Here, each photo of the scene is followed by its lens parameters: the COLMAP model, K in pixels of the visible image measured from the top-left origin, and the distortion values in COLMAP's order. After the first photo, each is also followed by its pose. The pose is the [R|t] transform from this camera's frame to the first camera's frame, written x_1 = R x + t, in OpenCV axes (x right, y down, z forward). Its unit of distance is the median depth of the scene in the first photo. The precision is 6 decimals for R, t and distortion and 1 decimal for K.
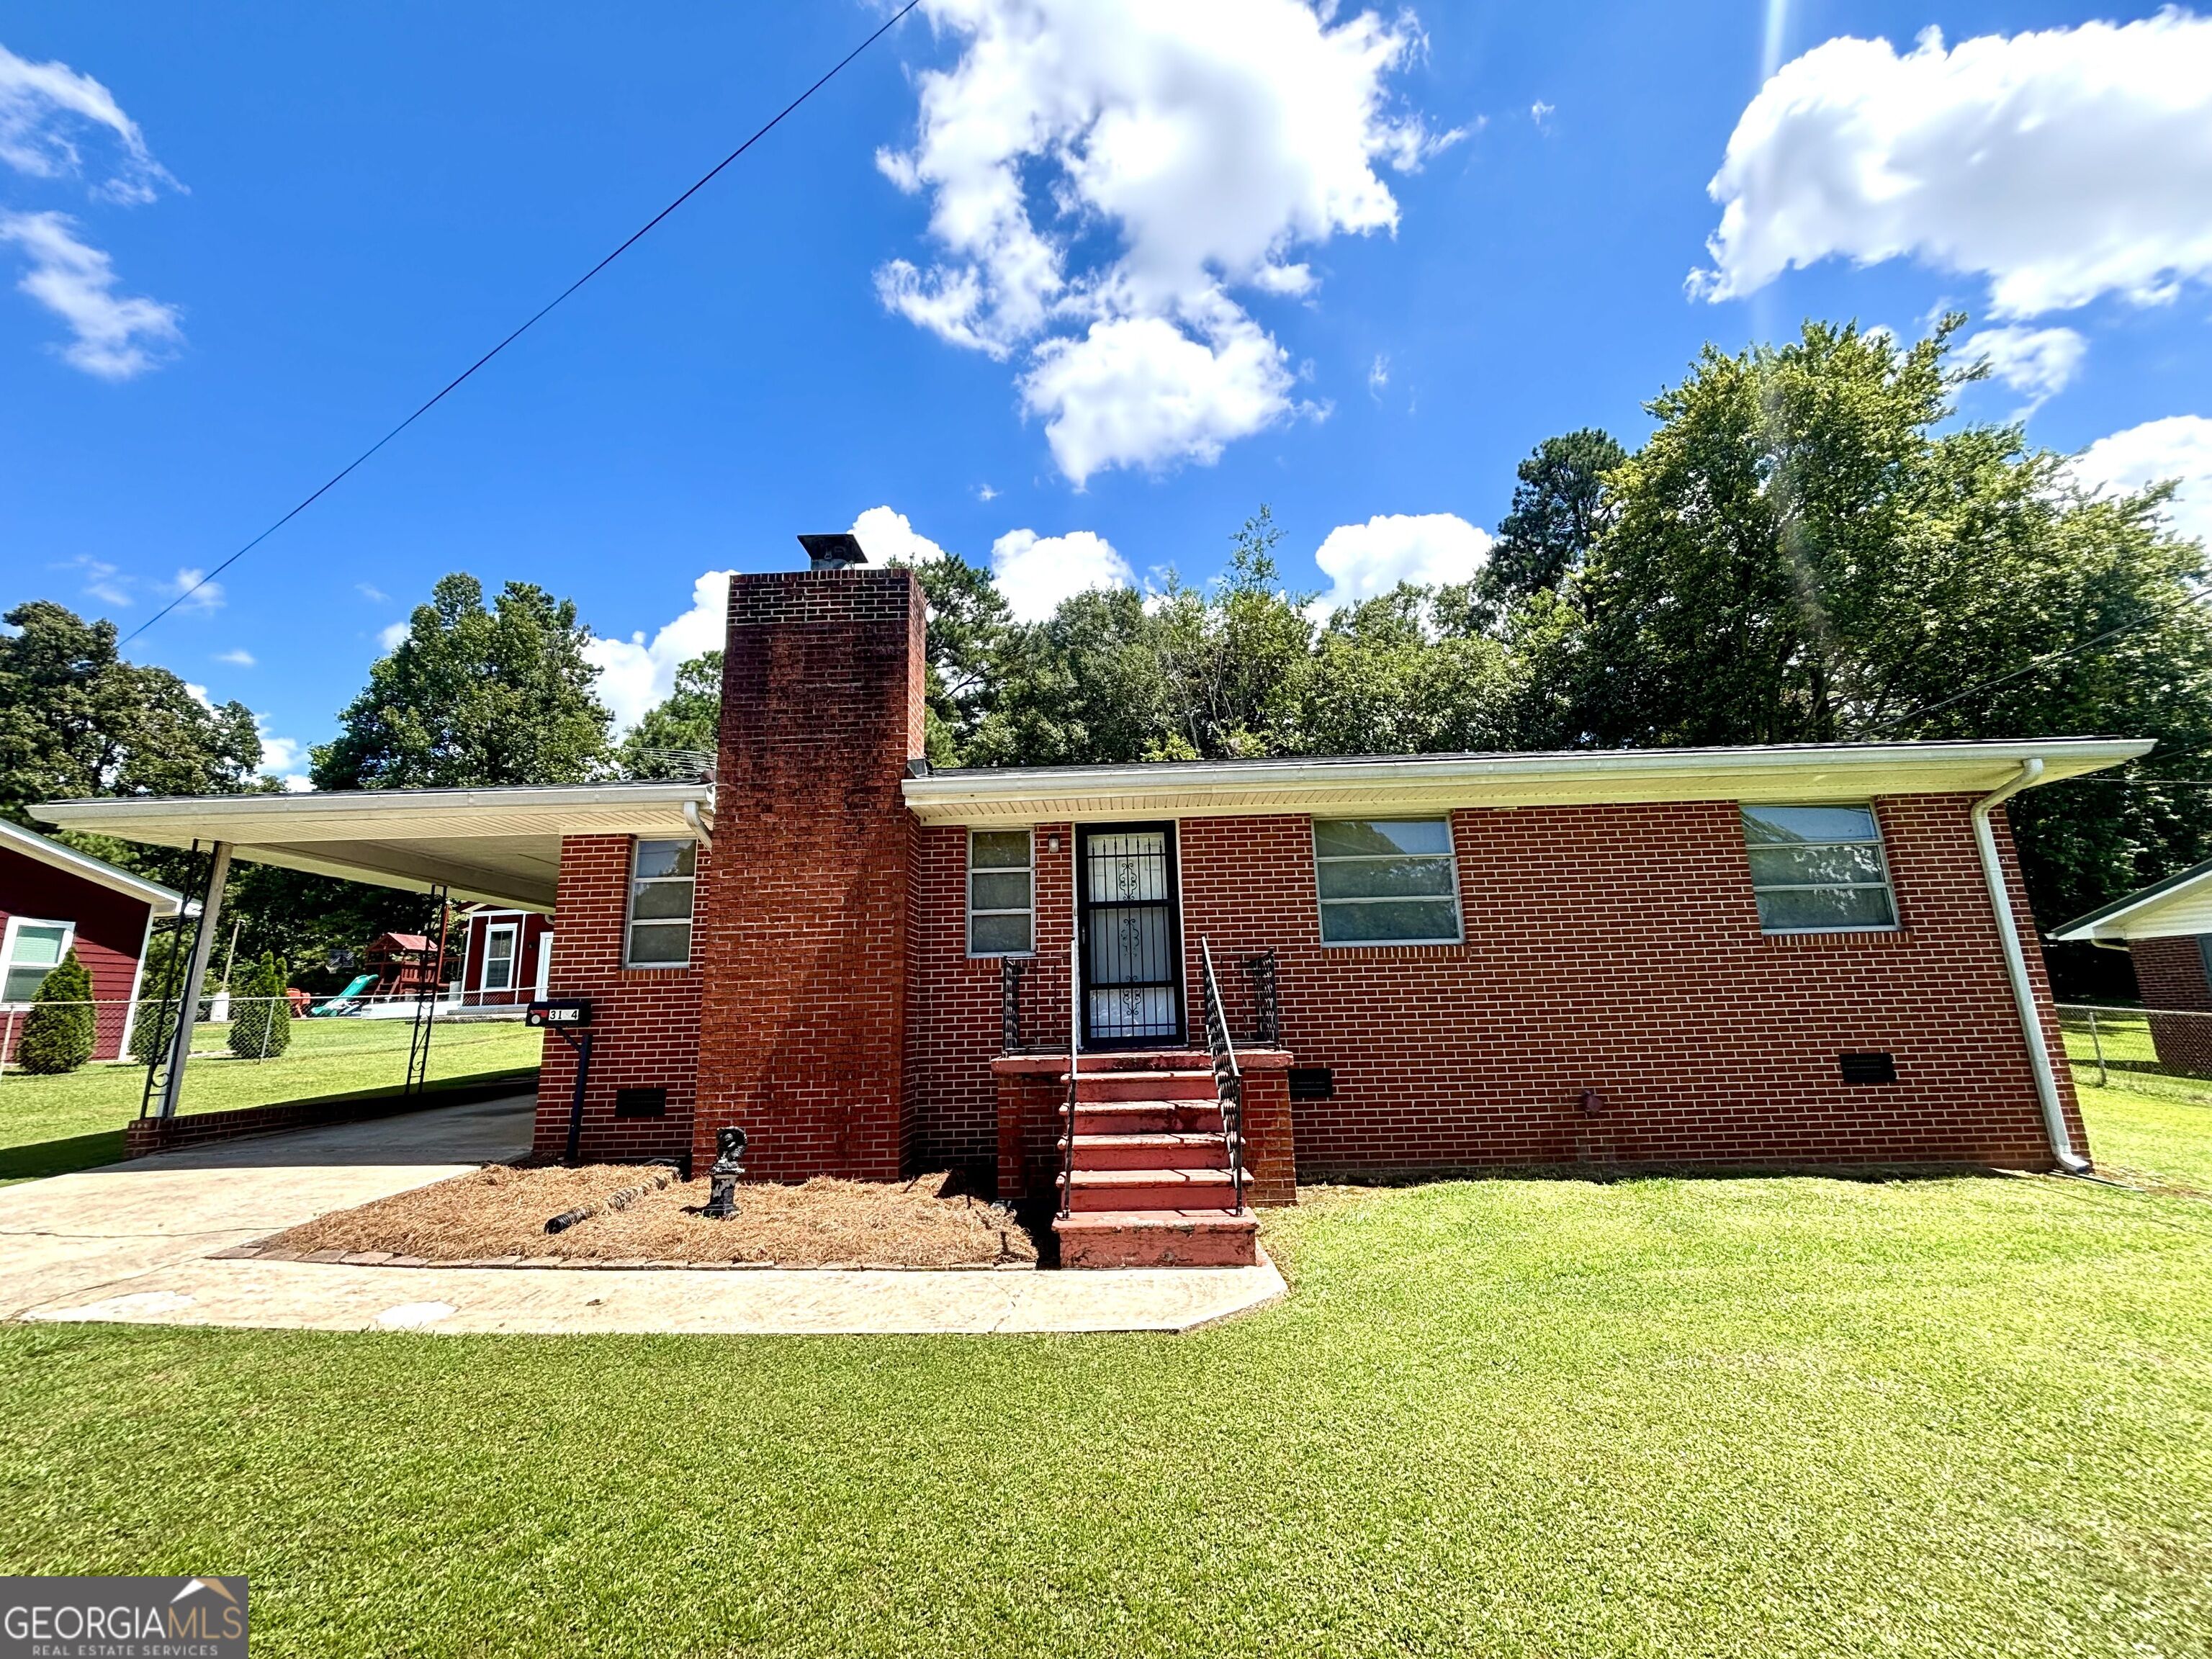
lens RADIAL K [[890.6, 0, 1118.9], [0, 890.6, 827.9], [0, 0, 1]] dist [0.010652, -0.001138]
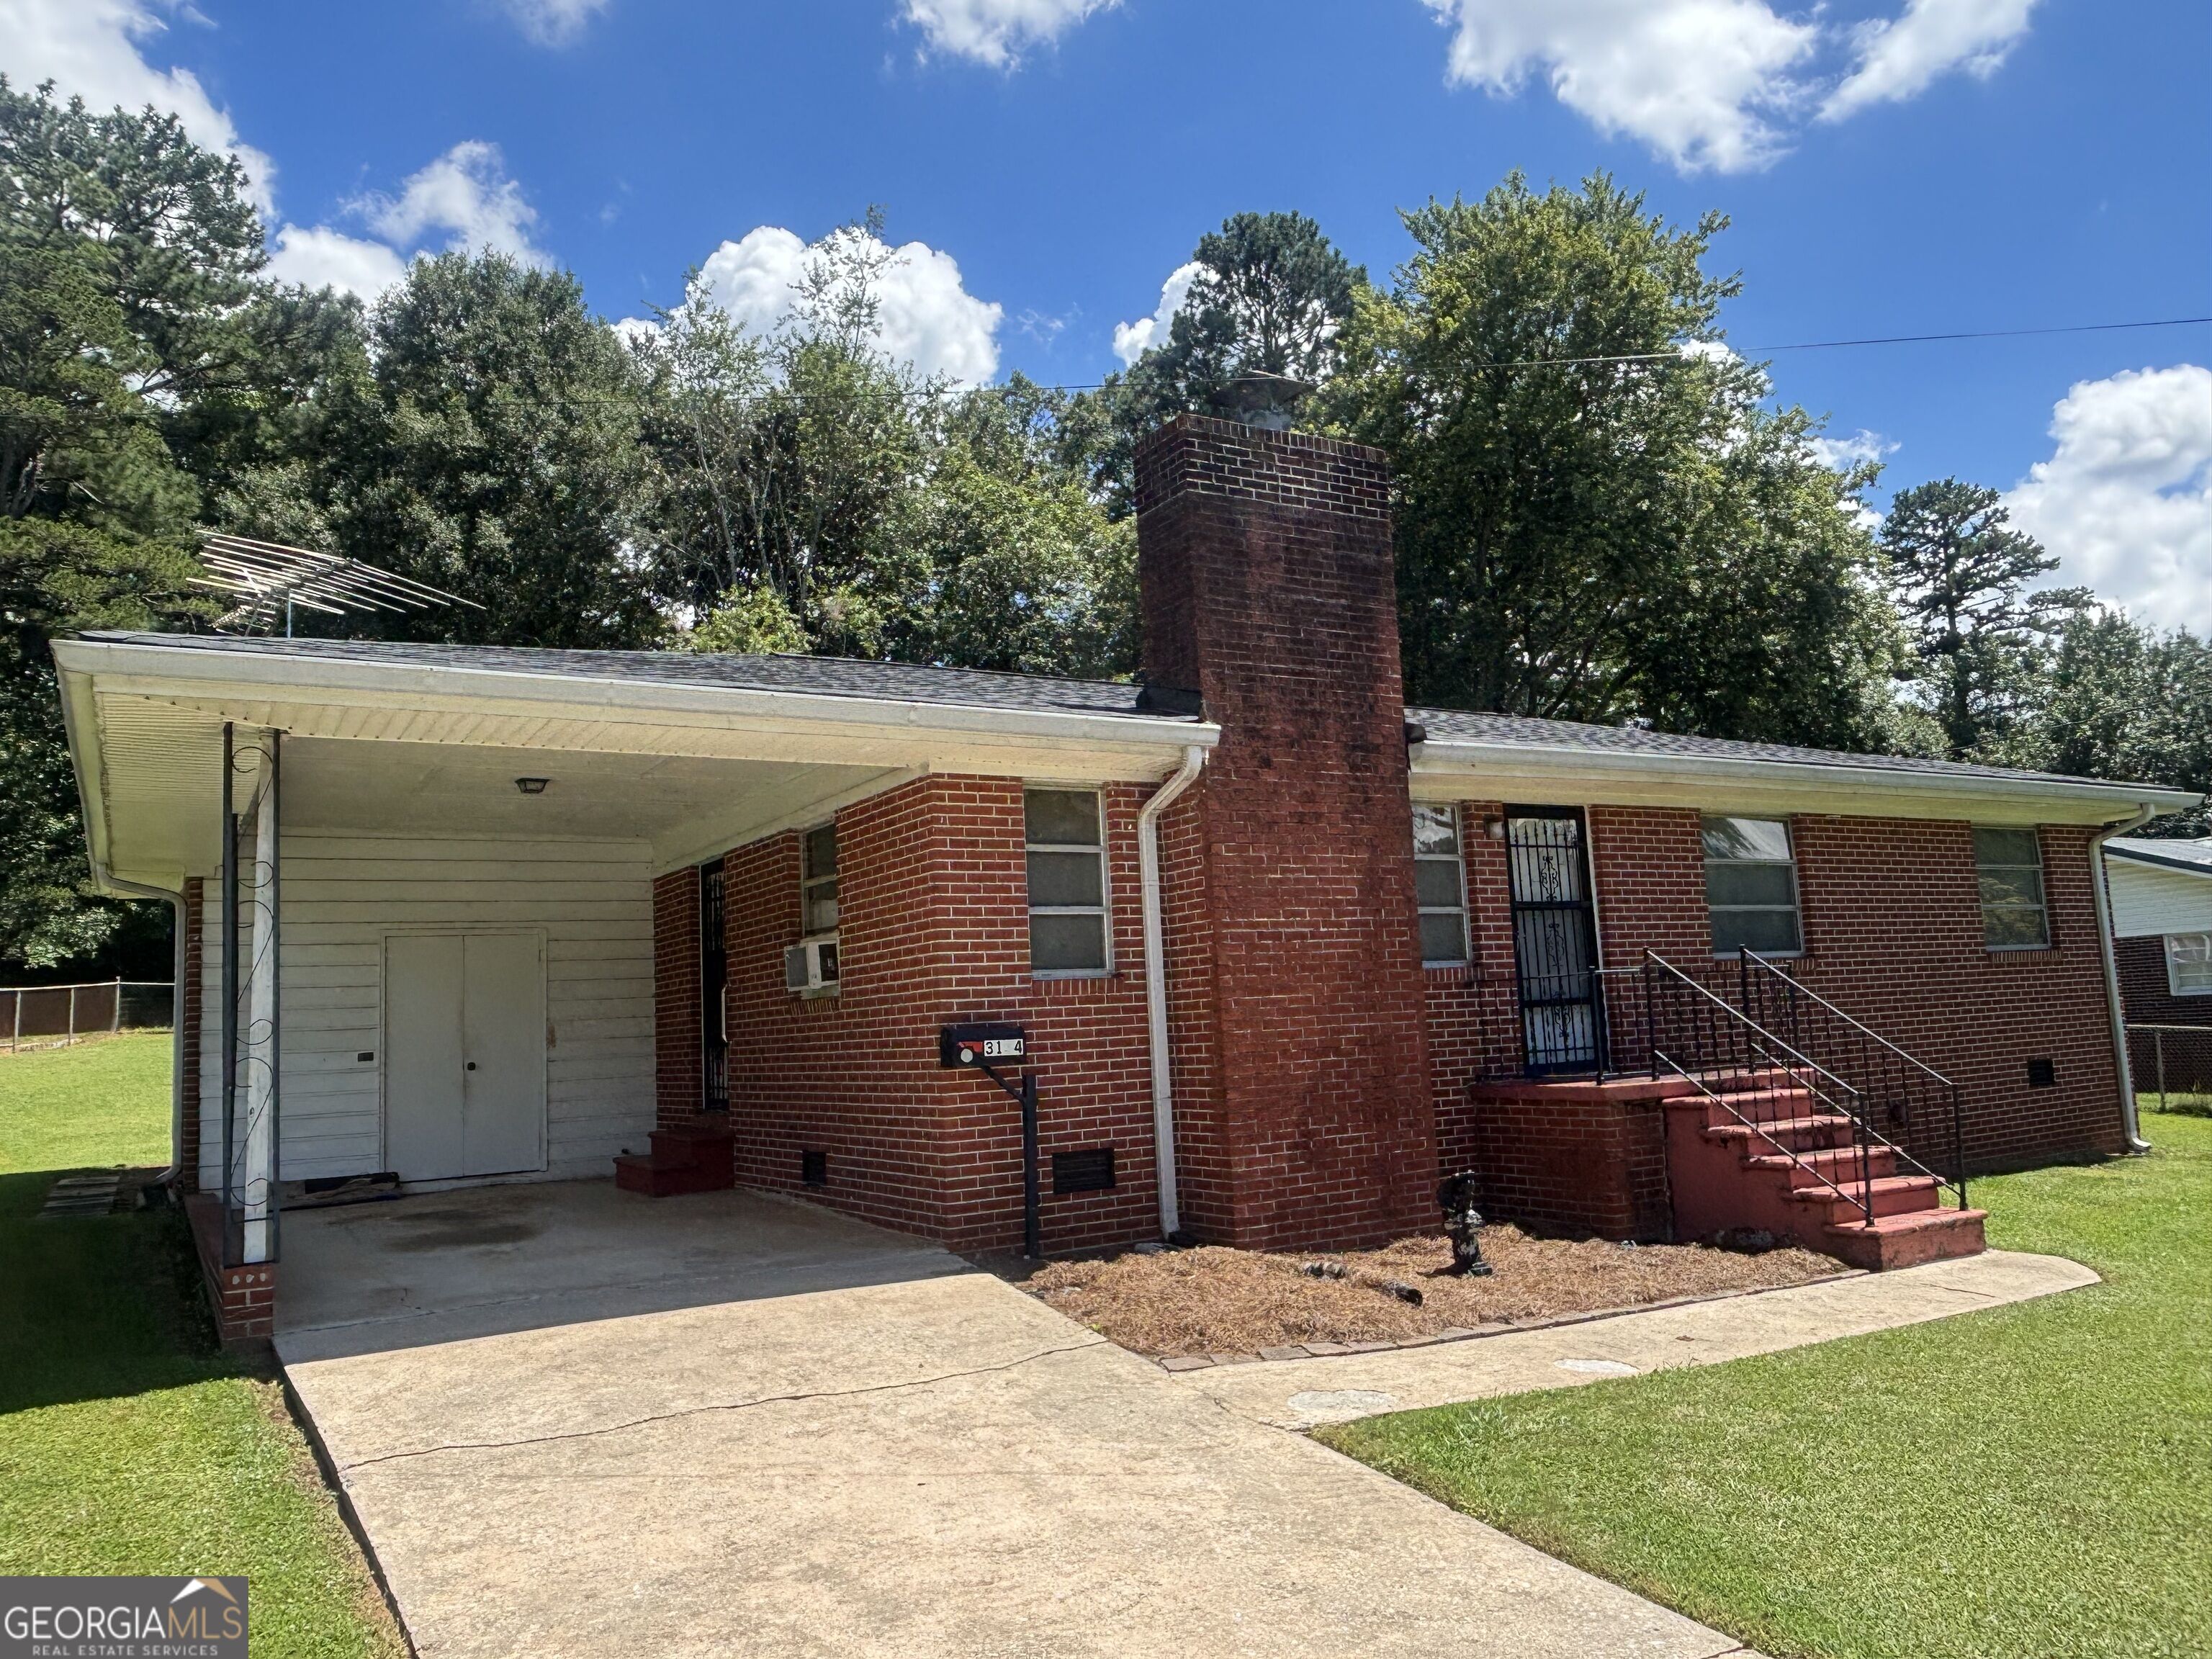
lens RADIAL K [[1578.2, 0, 1113.8], [0, 1578.2, 820.8], [0, 0, 1]] dist [0.010502, -0.014834]
pose [[0.848858, 0.056697, 0.525571, -1.104654], [-0.086282, 0.995759, 0.031935, -0.004586], [-0.521531, -0.072455, 0.850150, -0.034493]]
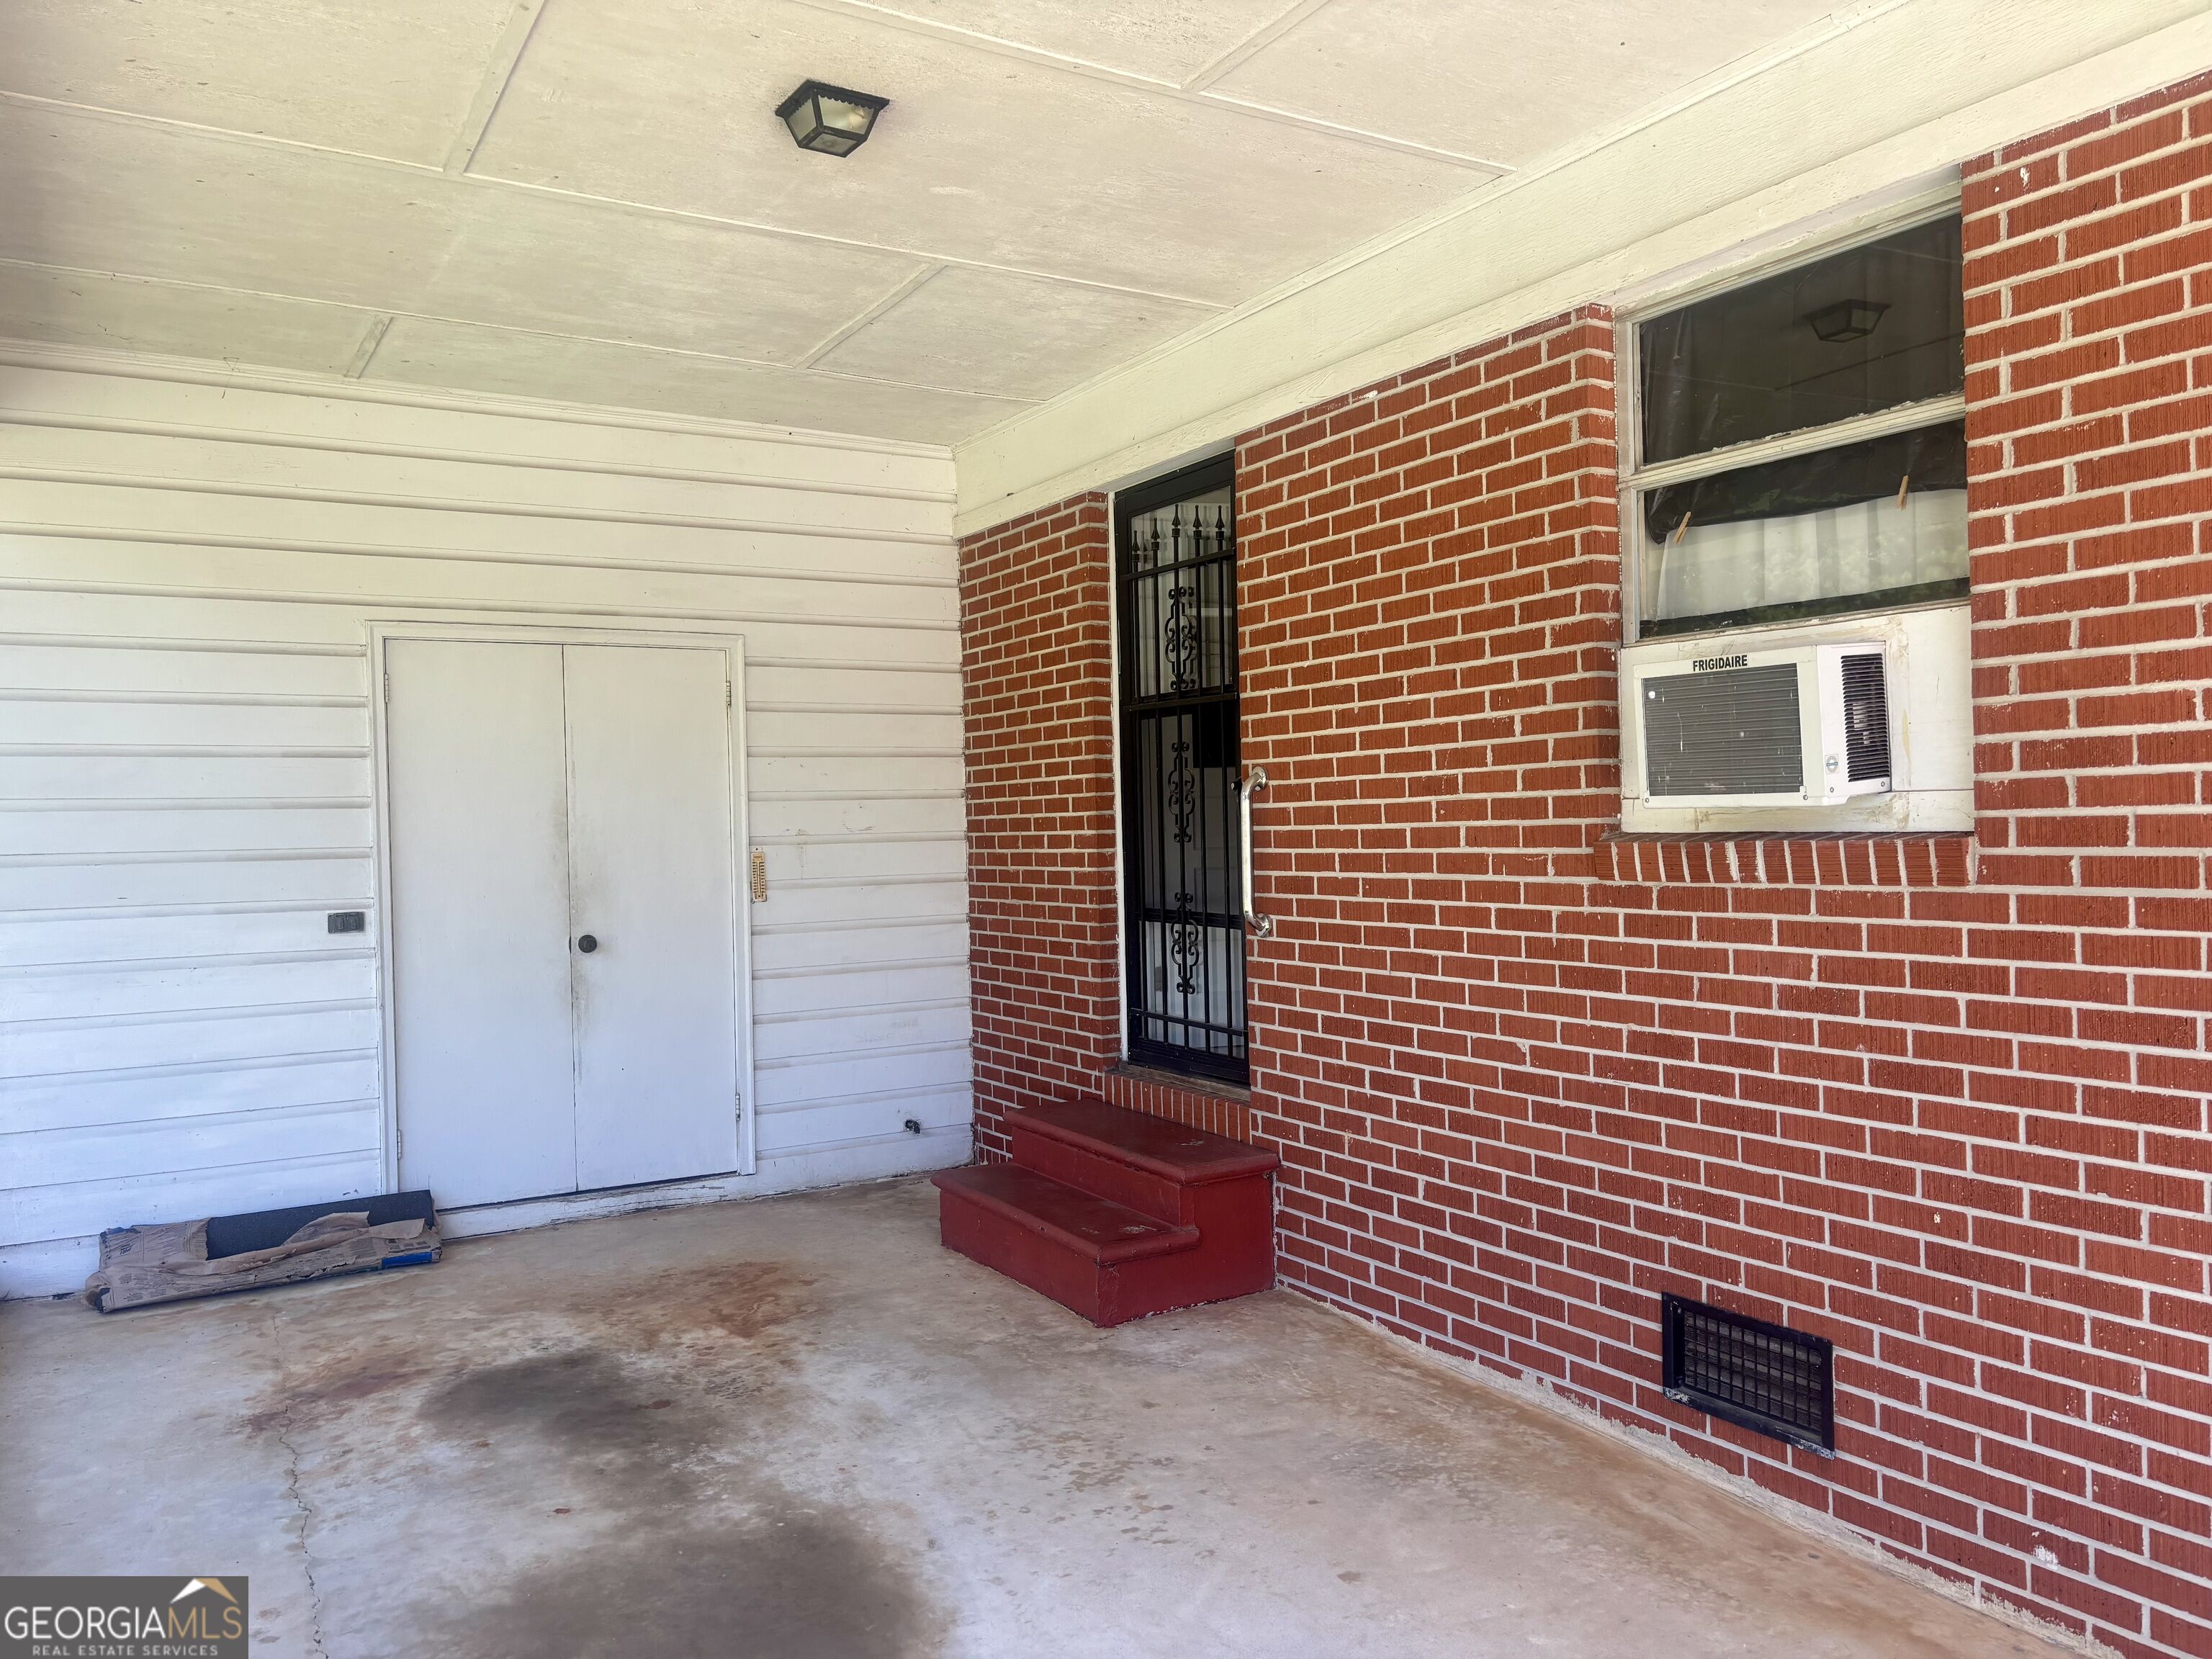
lens RADIAL K [[1696.4, 0, 1099.0], [0, 1696.4, 818.0], [0, 0, 1]] dist [0.028485, 0.003008]
pose [[0.867269, 0.013598, 0.497655, -0.980169], [-0.107843, 0.981023, 0.161134, 0.150775], [-0.486019, -0.193415, 0.852277, 0.914272]]
